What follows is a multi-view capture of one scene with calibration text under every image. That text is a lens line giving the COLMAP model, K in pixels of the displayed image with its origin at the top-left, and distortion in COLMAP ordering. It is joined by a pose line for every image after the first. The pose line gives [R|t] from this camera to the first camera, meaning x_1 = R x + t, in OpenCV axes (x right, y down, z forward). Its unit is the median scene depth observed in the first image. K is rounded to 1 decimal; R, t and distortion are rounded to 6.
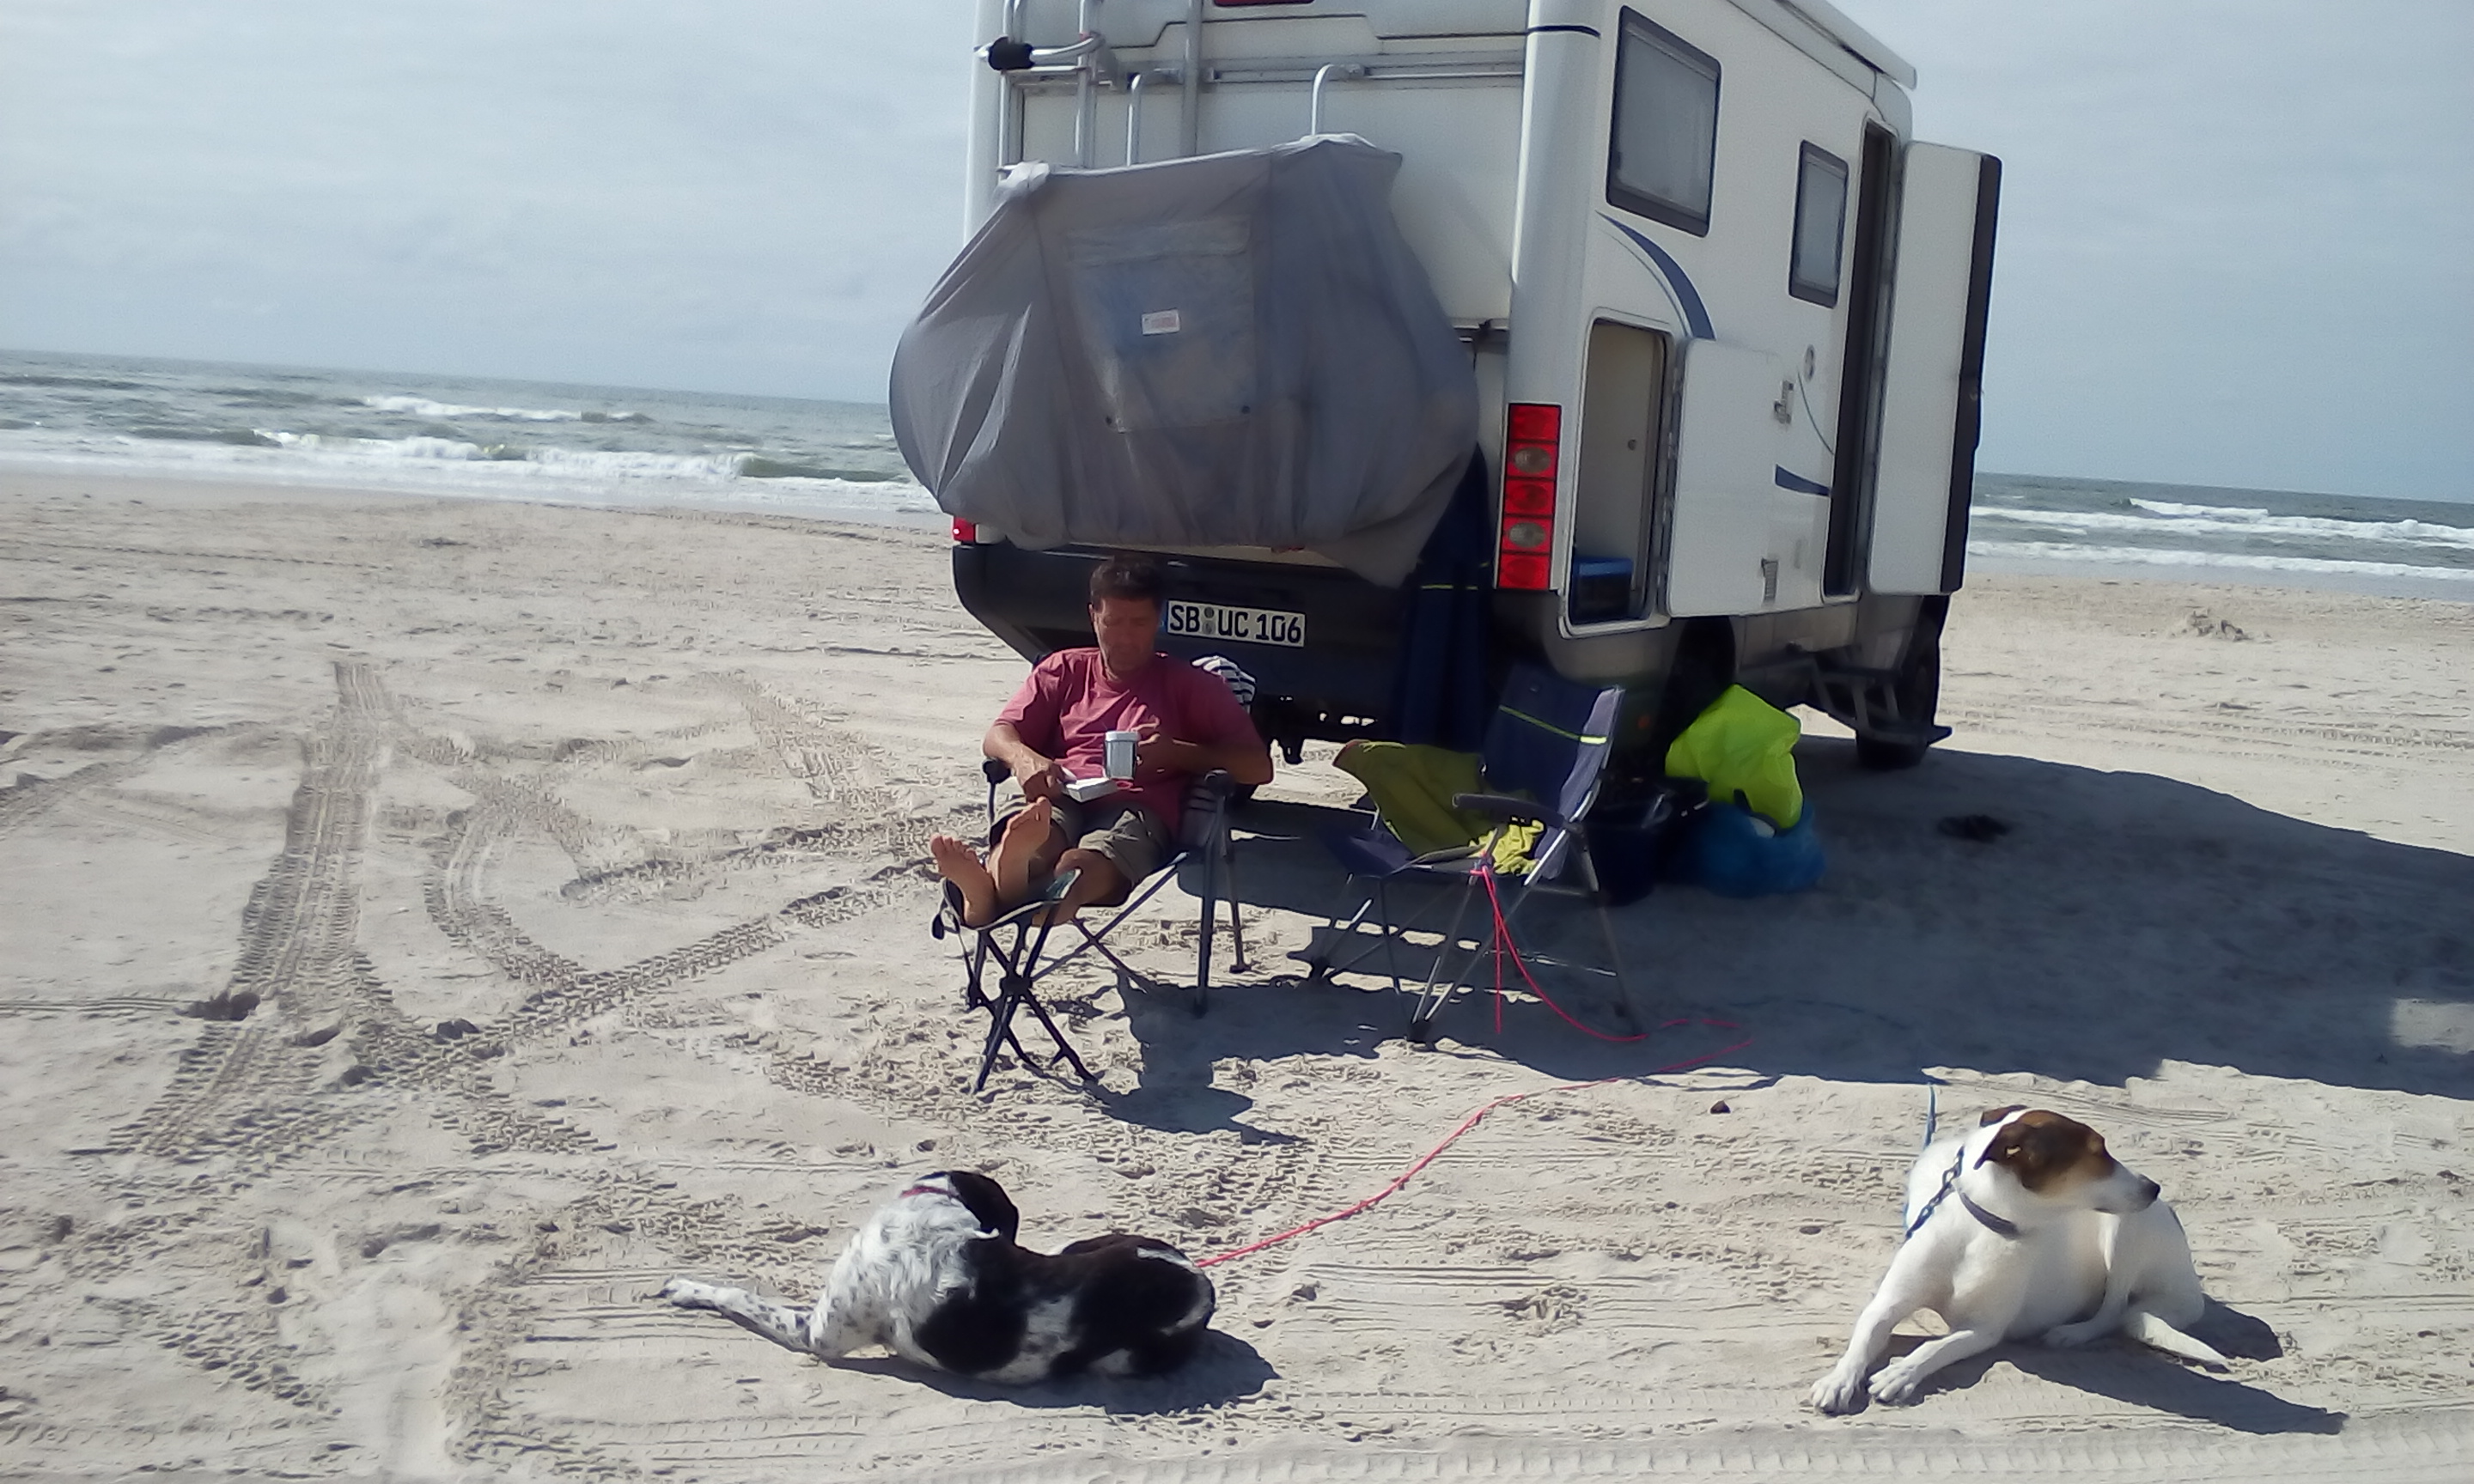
lens RADIAL K [[2267.0, 0, 1237.0], [0, 2267.0, 742.0], [0, 0, 1]] dist [-0.035391, -0.001855]
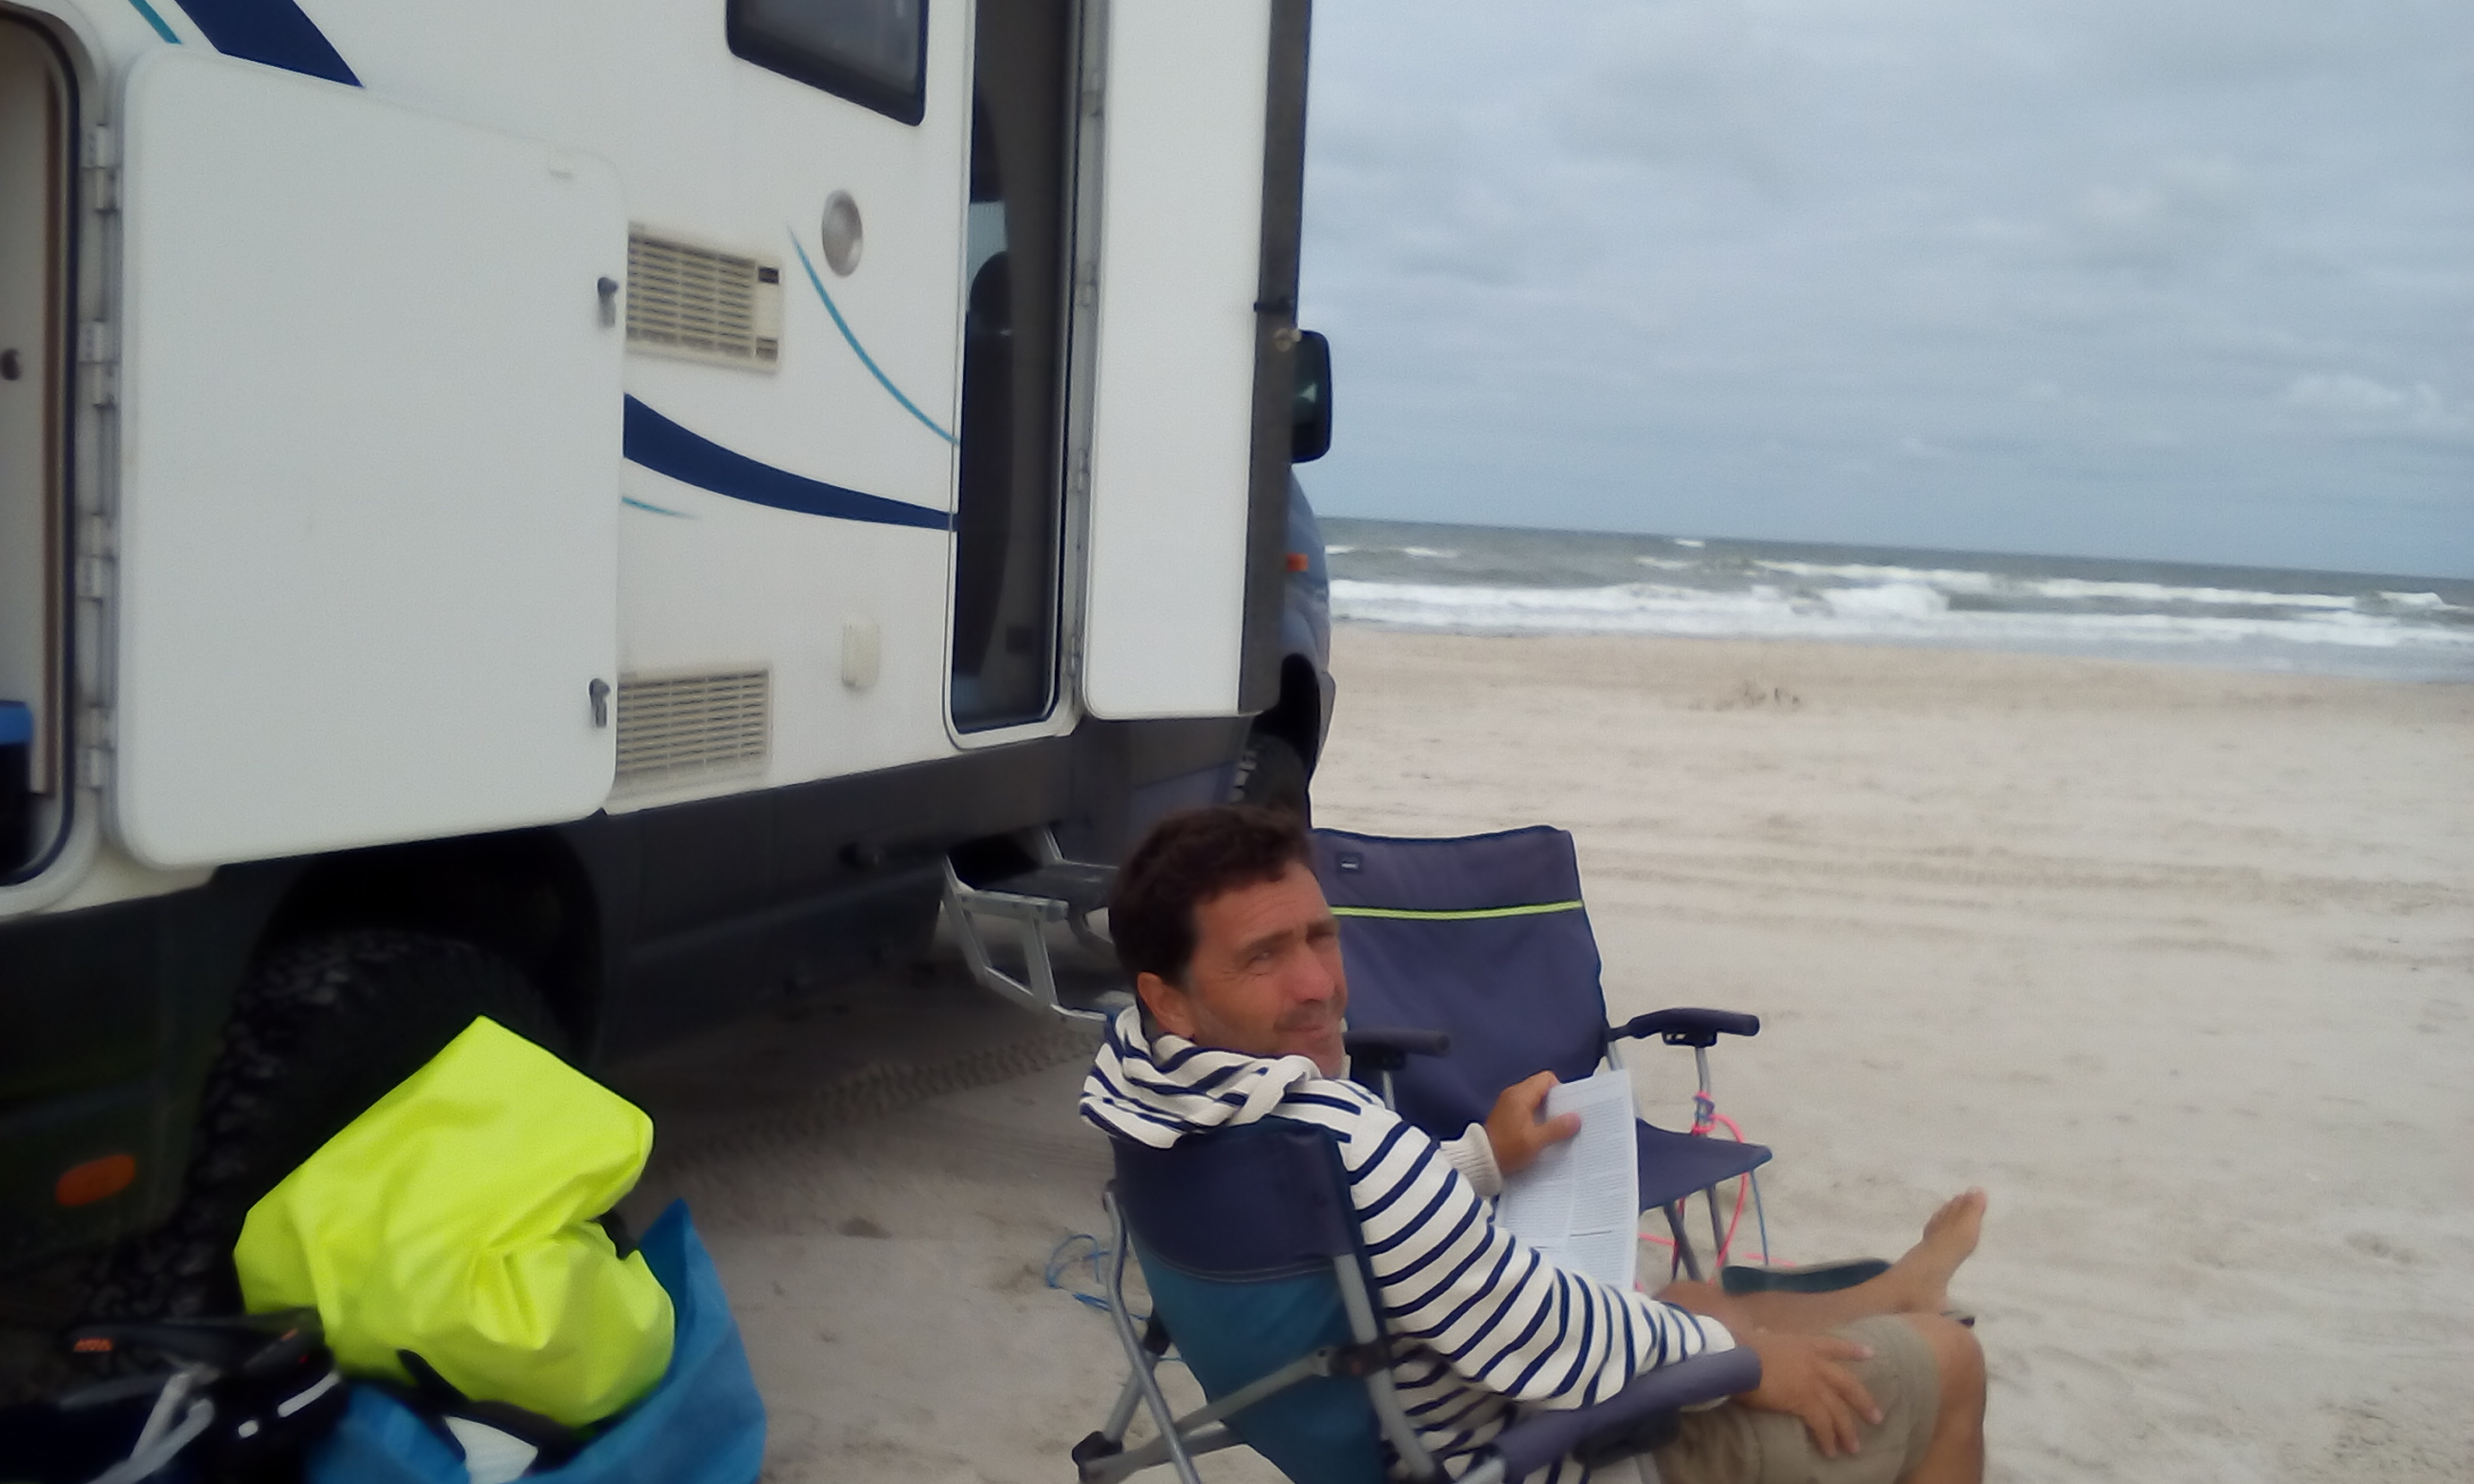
lens RADIAL K [[2267.0, 0, 1237.0], [0, 2267.0, 742.0], [0, 0, 1]] dist [-0.035391, -0.001855]
pose [[0.984365, -0.032222, 0.173169, 0.294136], [0.037835, 0.998857, -0.029213, -0.058683], [-0.172029, 0.035308, 0.984459, 0.638890]]
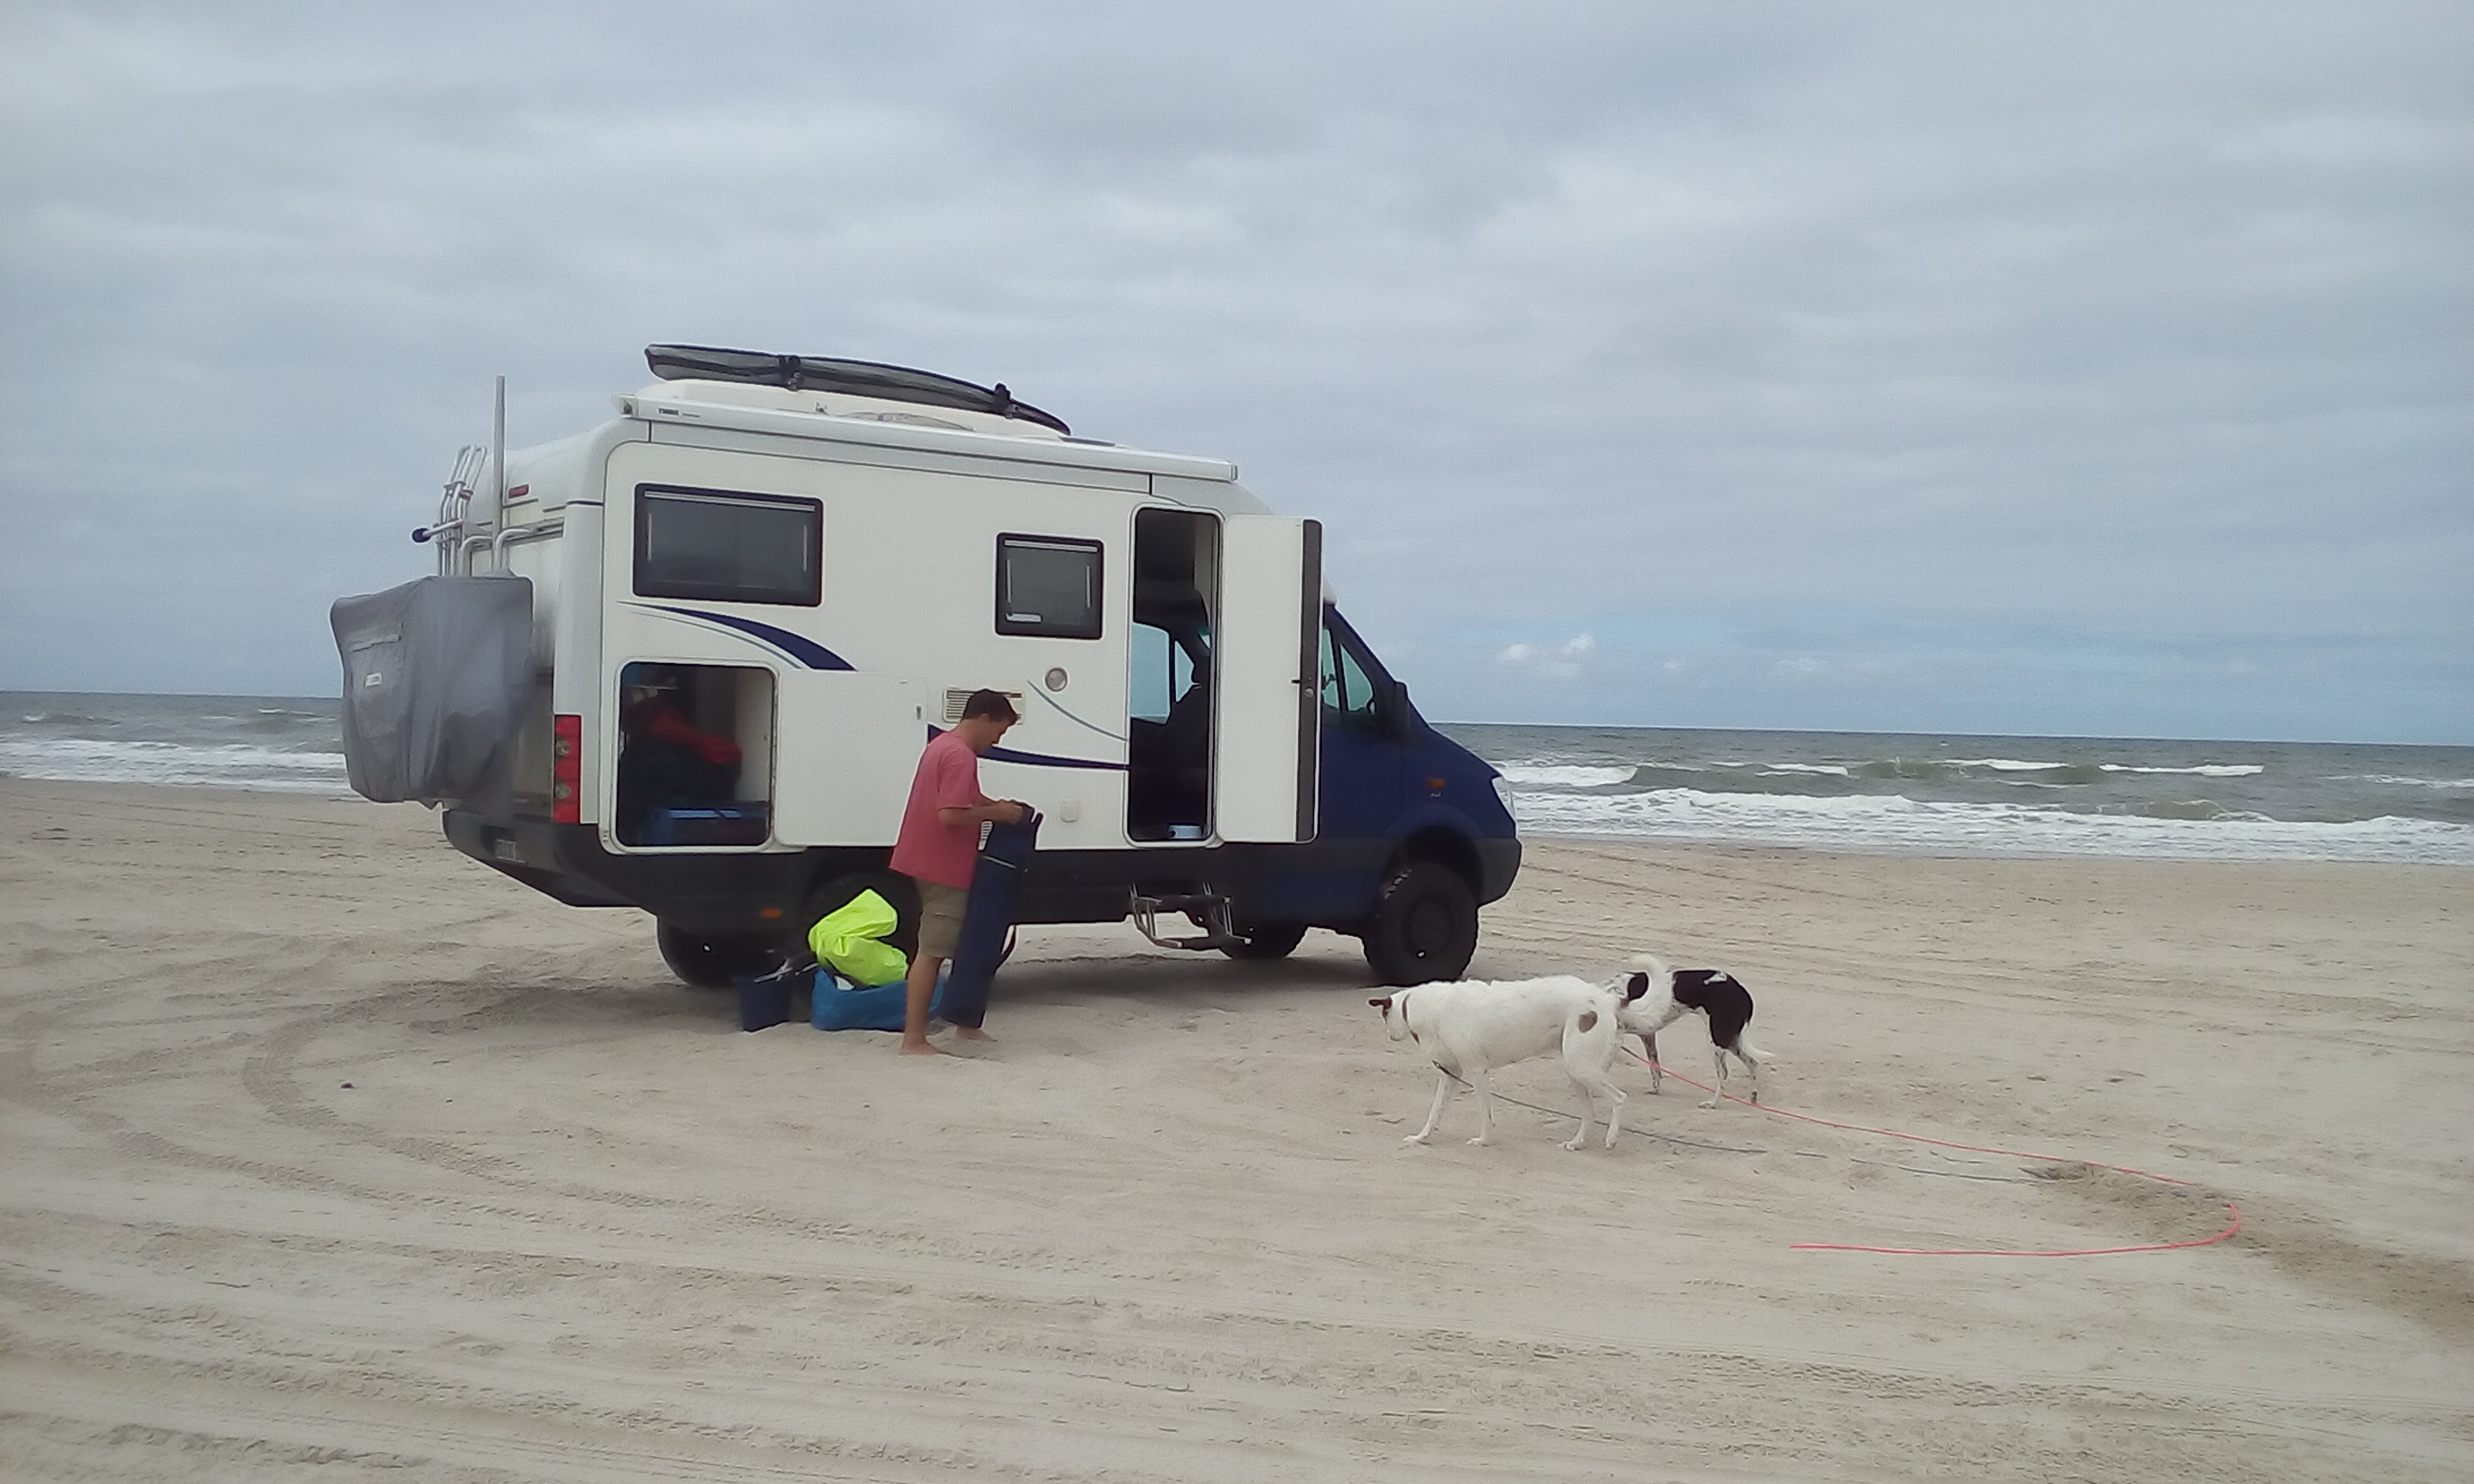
lens RADIAL K [[2078.7, 0, 1237.0], [0, 2078.7, 742.0], [0, 0, 1]] dist [0.001690, 0.000371]
pose [[0.891946, -0.029777, -0.451161, 1.126503], [-0.035706, 0.990074, -0.135935, 0.058719], [0.450730, 0.137356, 0.882029, -0.141701]]
